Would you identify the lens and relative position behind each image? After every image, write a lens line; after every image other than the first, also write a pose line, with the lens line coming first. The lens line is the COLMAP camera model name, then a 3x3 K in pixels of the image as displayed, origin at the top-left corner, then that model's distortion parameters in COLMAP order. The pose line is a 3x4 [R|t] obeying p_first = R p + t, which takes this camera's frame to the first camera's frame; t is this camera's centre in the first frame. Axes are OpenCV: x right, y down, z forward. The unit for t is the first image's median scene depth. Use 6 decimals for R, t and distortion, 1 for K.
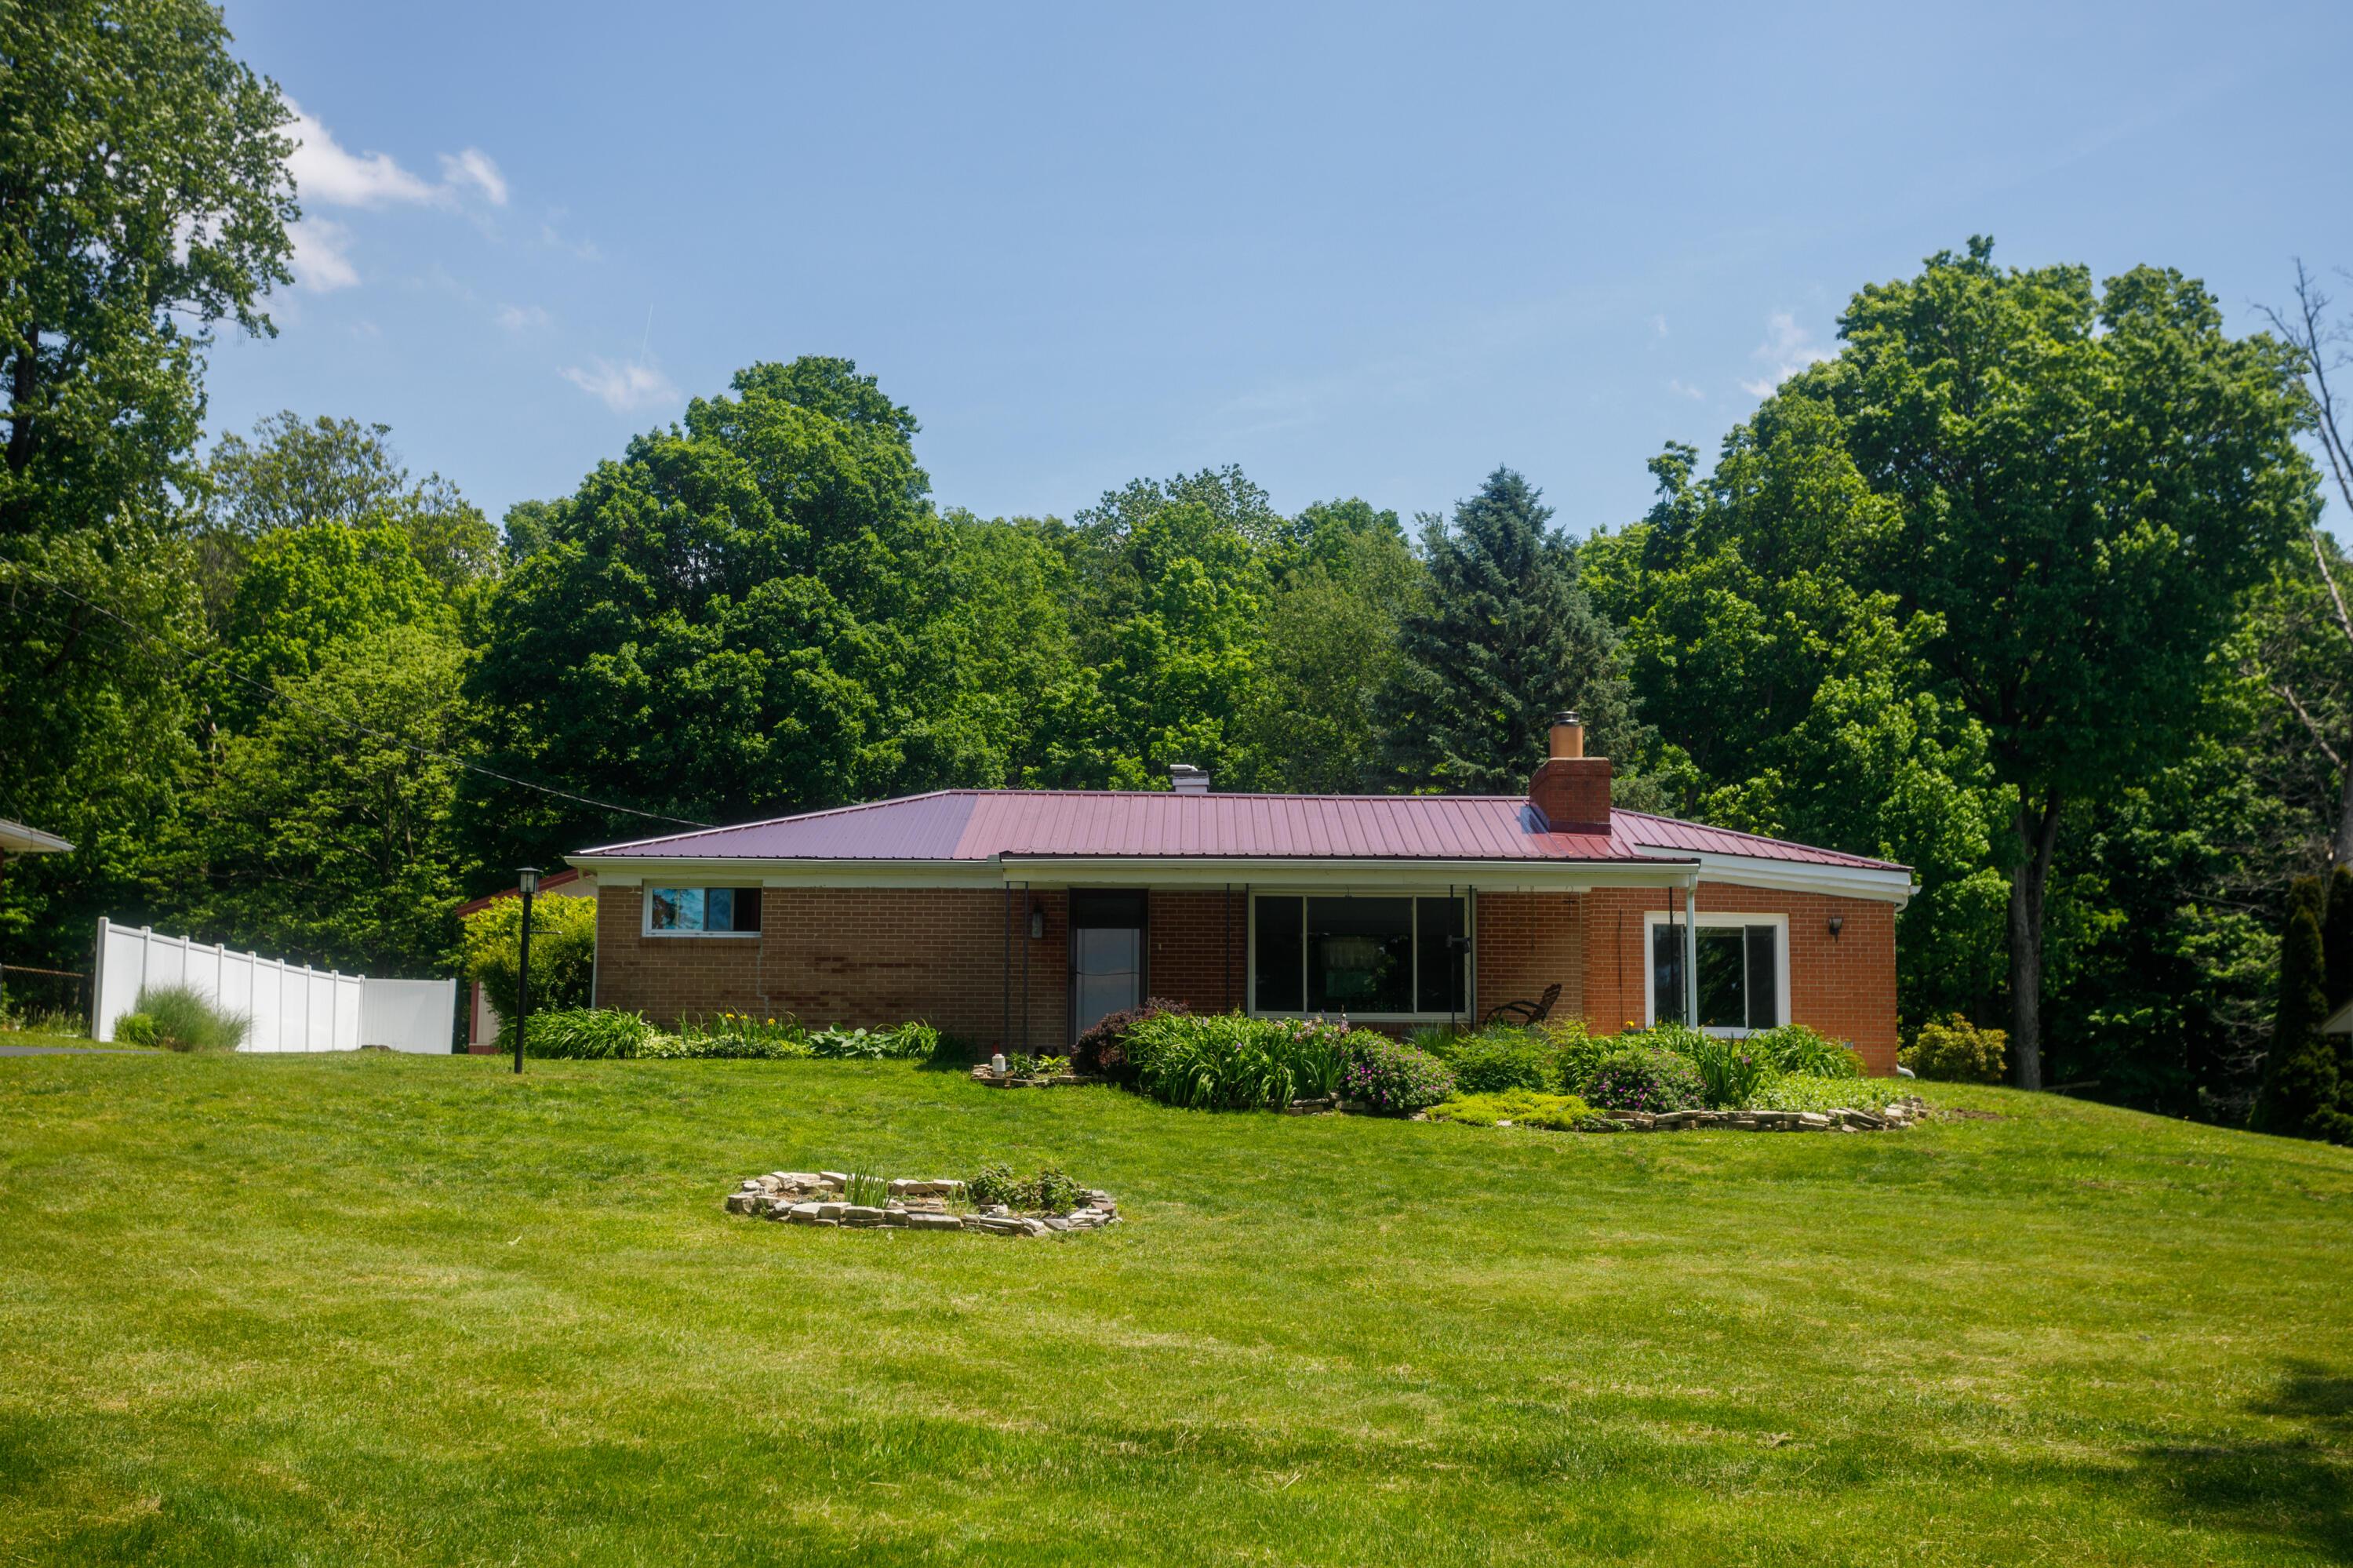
lens RADIAL K [[2574.8, 0, 1165.9], [0, 2574.8, 746.7], [0, 0, 1]] dist [-0.011653, 0.159883]
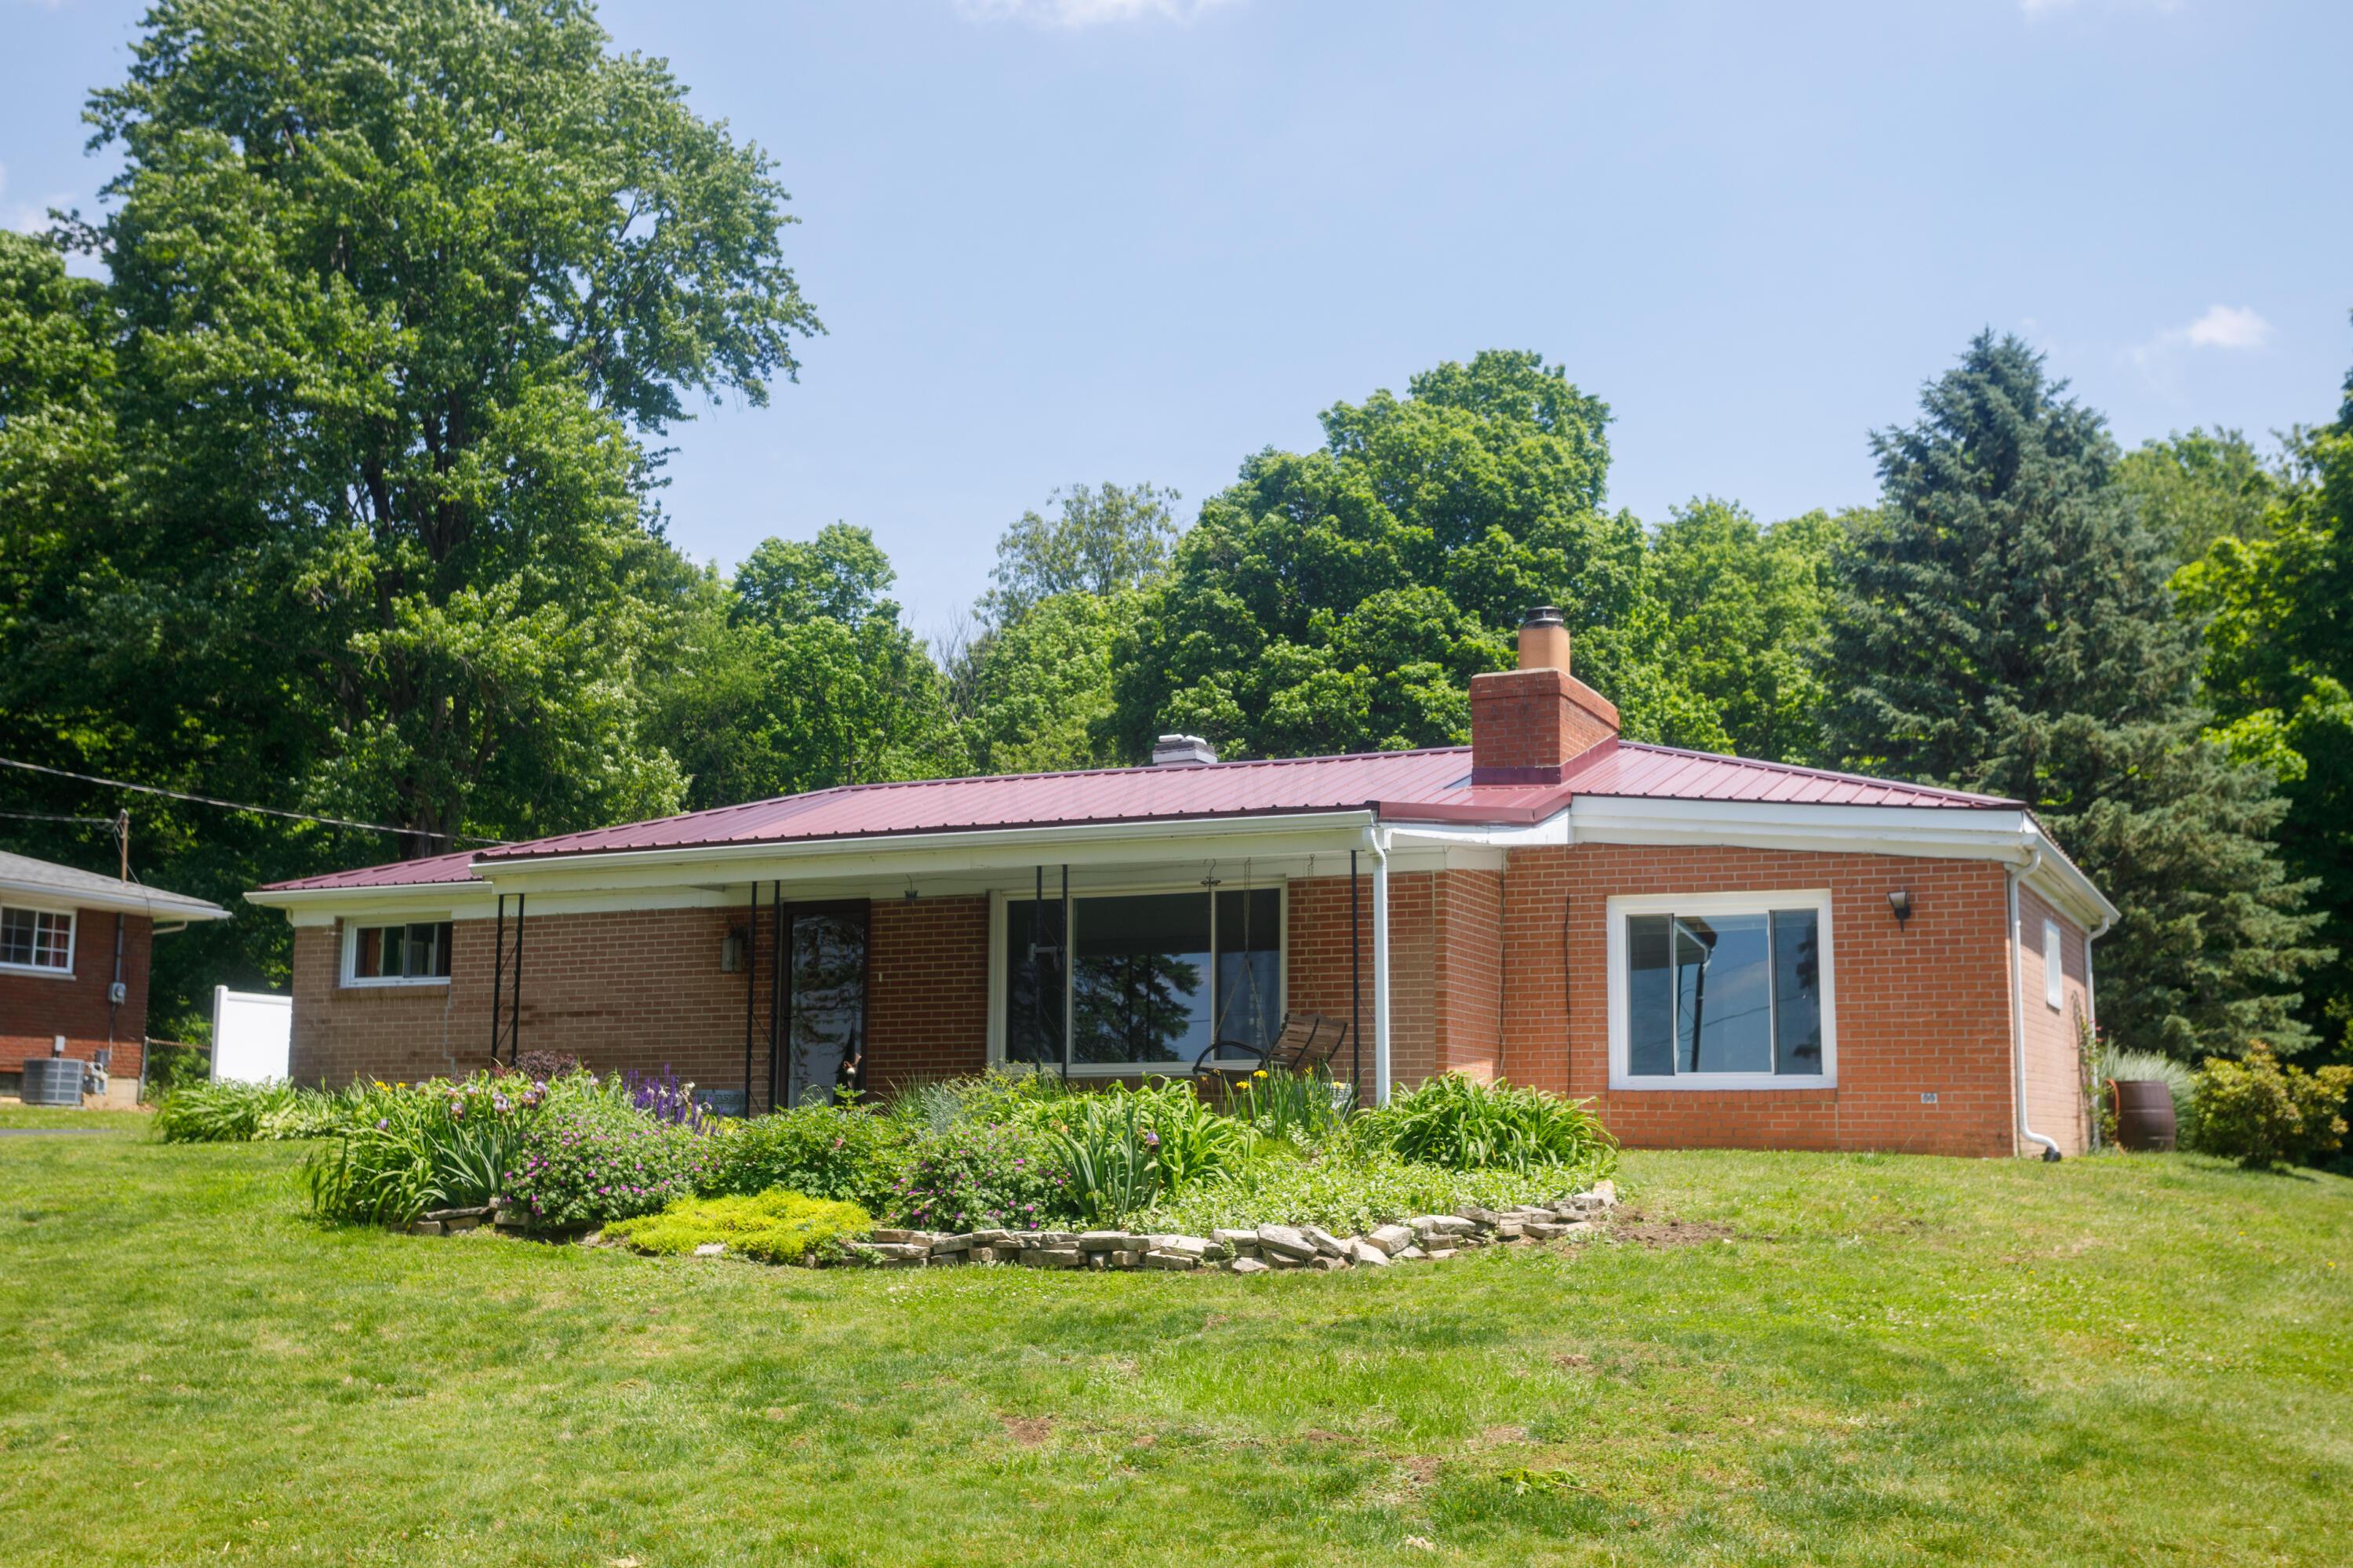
lens RADIAL K [[2503.6, 0, 1176.5], [0, 2503.6, 784.0], [0, 0, 1]] dist [-0.004630, 0.004585]
pose [[0.903309, -0.068212, -0.423532, 0.335910], [0.064752, 0.997646, -0.022572, 0.040205], [0.424075, -0.007035, 0.905600, 0.358494]]
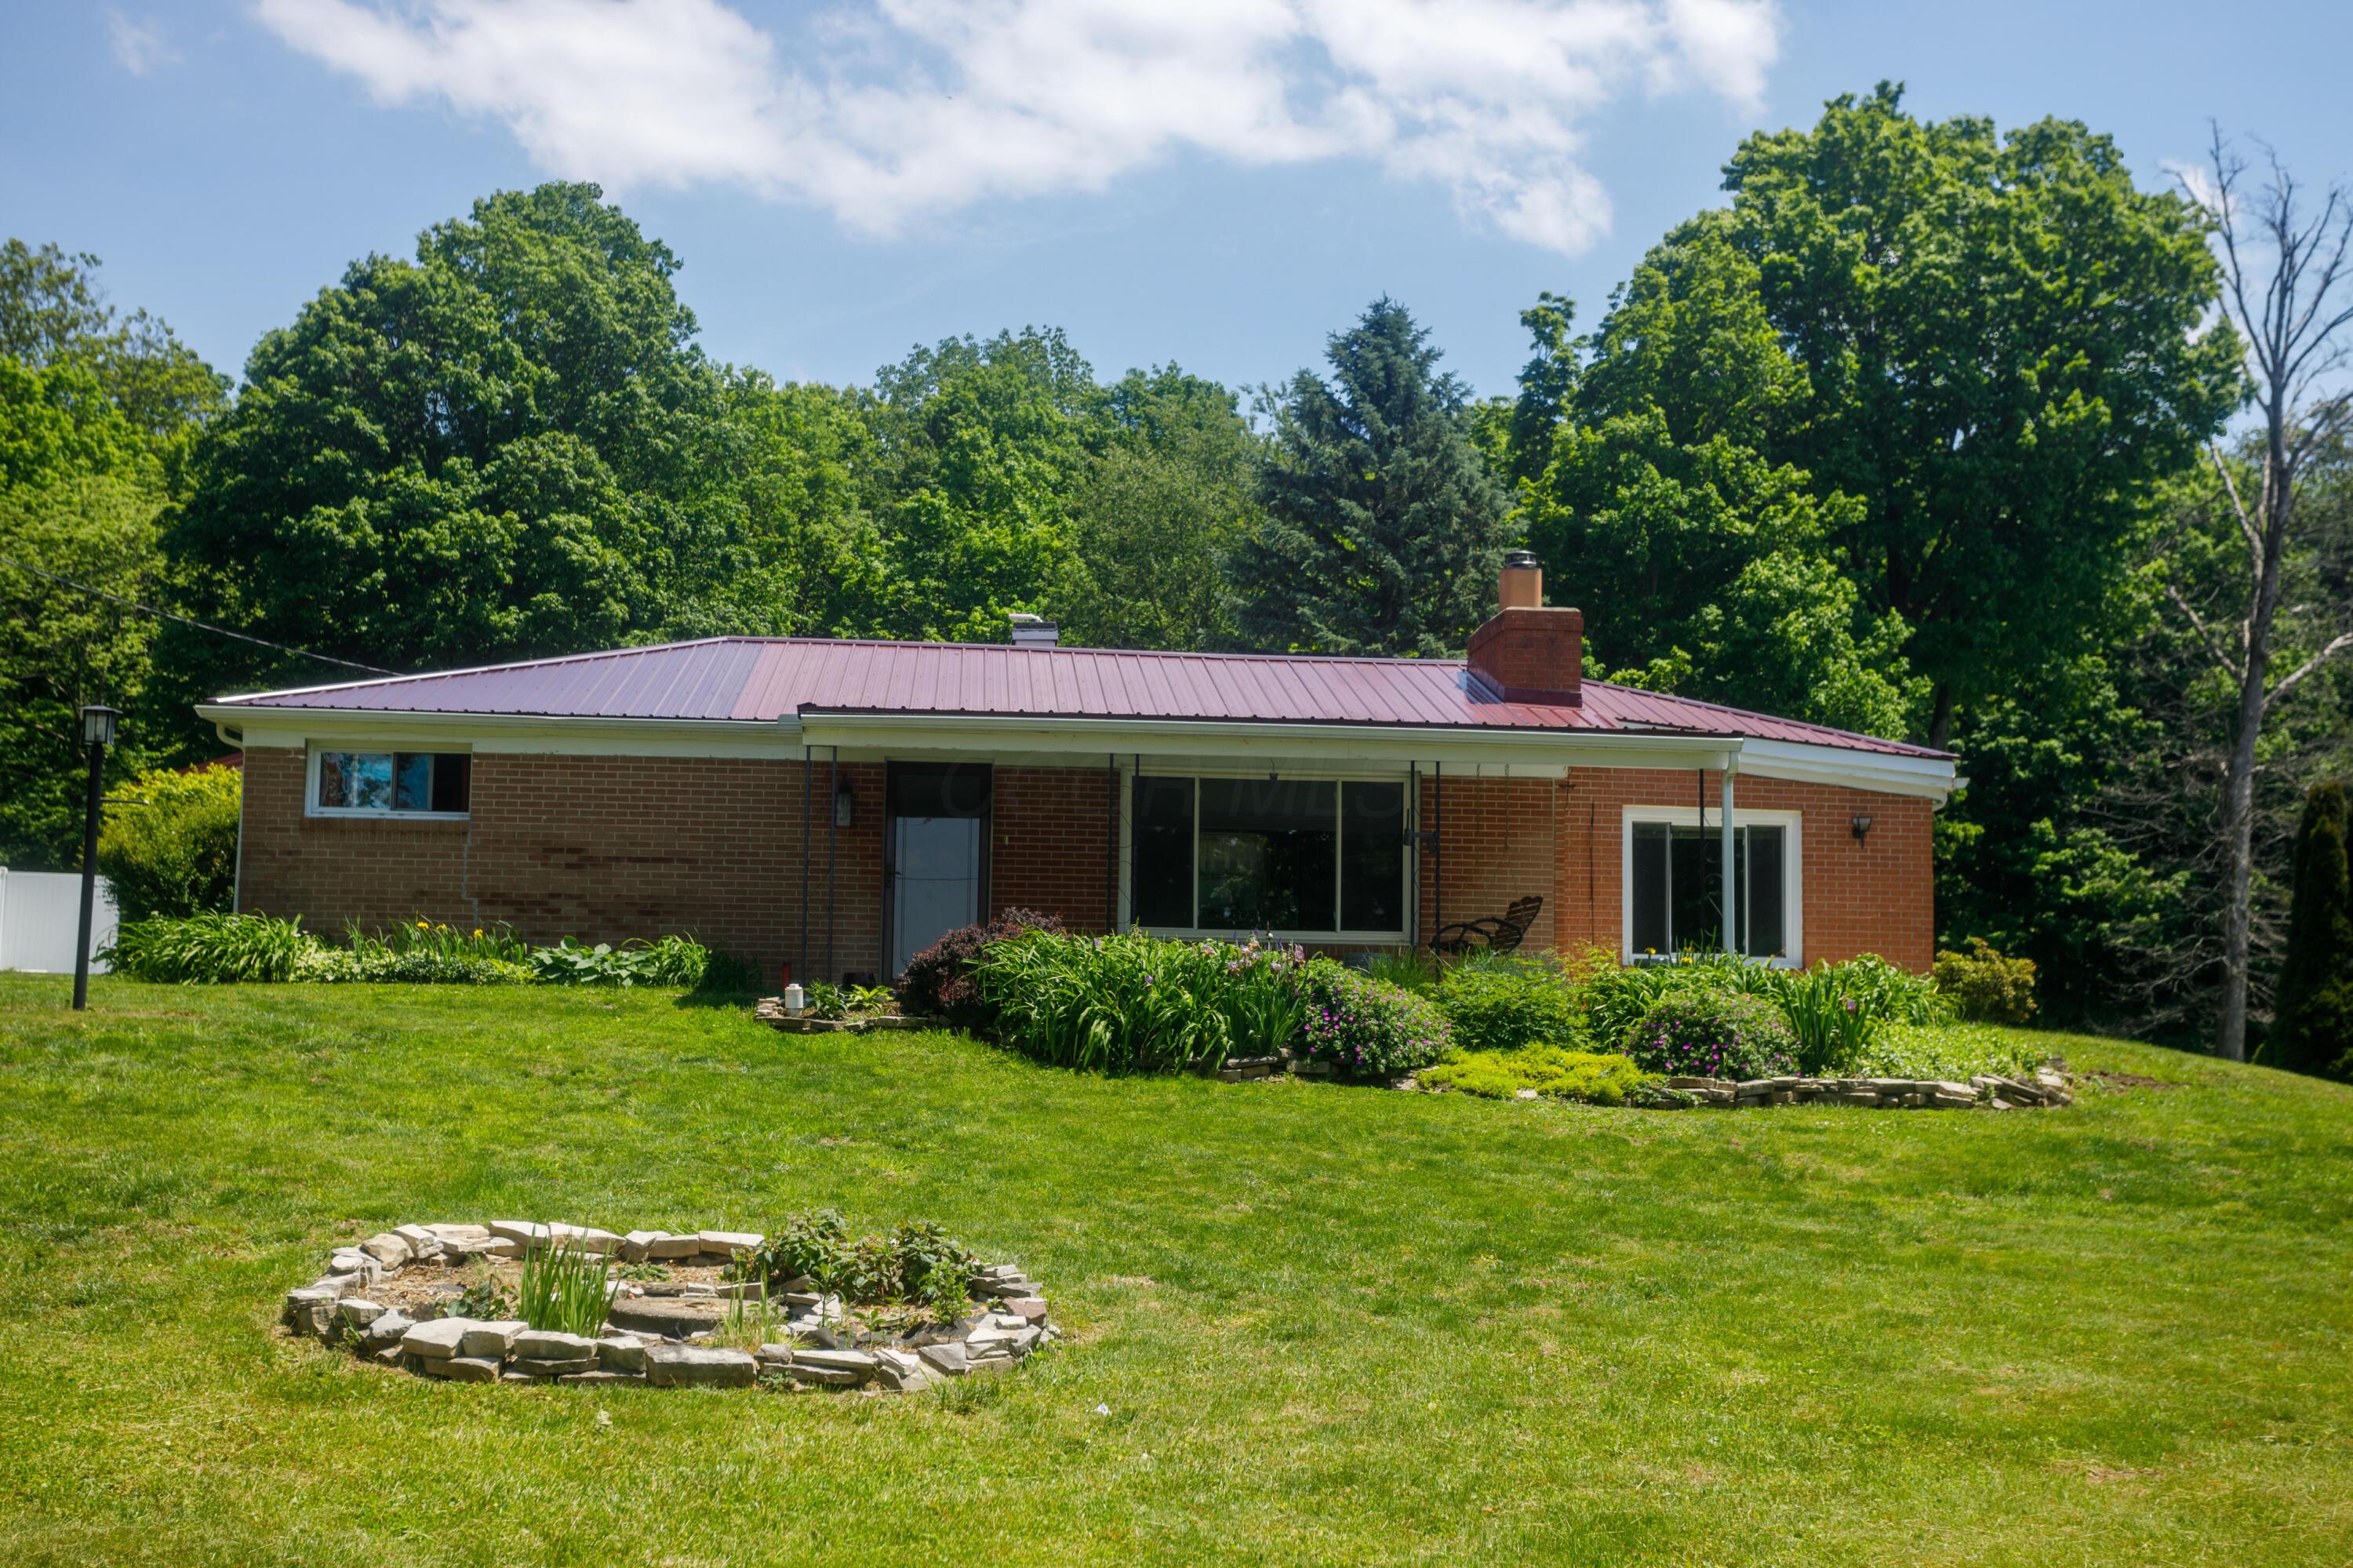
lens RADIAL K [[2574.8, 0, 1165.9], [0, 2574.8, 746.7], [0, 0, 1]] dist [-0.011653, 0.159883]
pose [[0.996012, 0.017805, 0.087425, -0.020061], [-0.020876, 0.999192, 0.034338, 0.020816], [-0.086743, -0.036026, 0.995579, 0.218854]]
